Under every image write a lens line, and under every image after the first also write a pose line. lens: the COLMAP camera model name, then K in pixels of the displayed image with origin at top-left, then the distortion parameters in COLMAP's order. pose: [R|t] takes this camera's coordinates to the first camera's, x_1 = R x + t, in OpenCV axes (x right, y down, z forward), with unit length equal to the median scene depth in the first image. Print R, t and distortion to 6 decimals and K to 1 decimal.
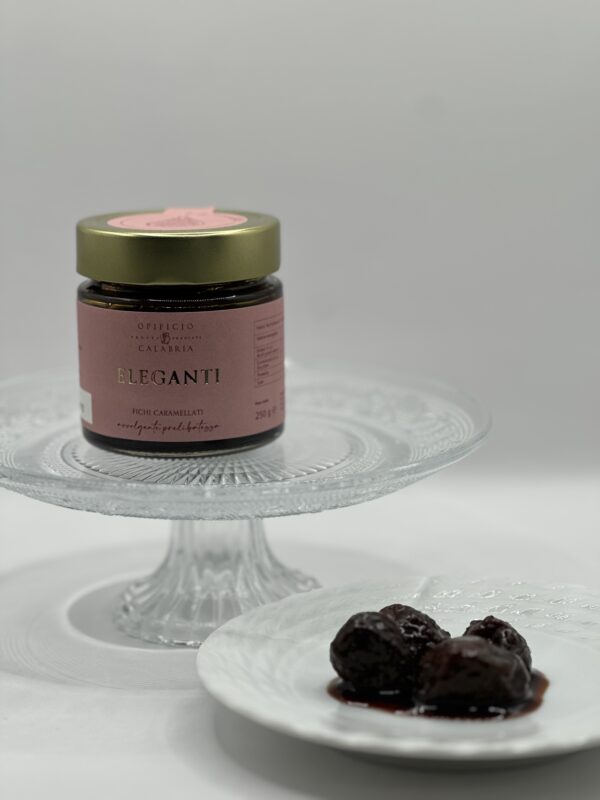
lens RADIAL K [[1798.0, 0, 300.1], [0, 1798.0, 399.5], [0, 0, 1]] dist [-0.363688, 0.000000]
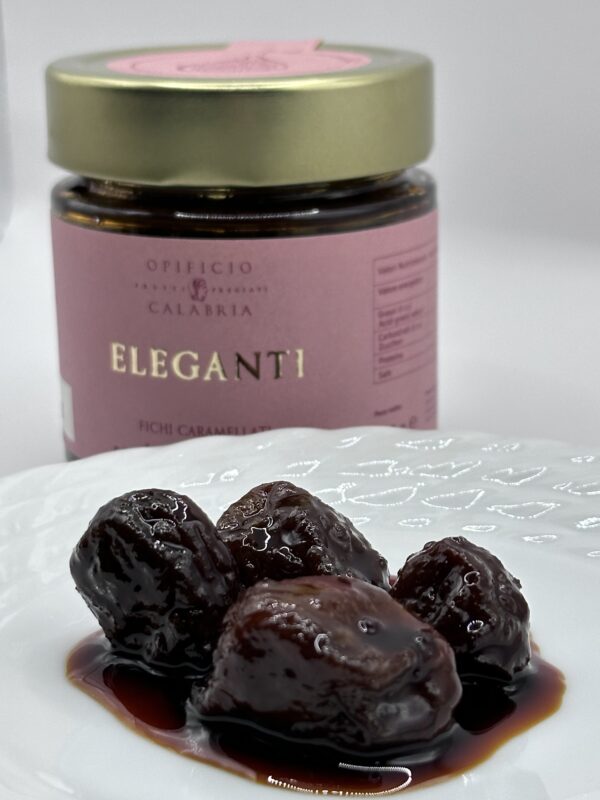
lens RADIAL K [[1553.3, 0, 297.3], [0, 1553.3, 402.7], [0, 0, 1]] dist [0.019993, 0.000000]
pose [[0.986702, 0.028984, -0.159937, 0.025375], [-0.015624, 0.996329, 0.084170, -0.039144], [0.161789, -0.080551, 0.983532, 0.550821]]
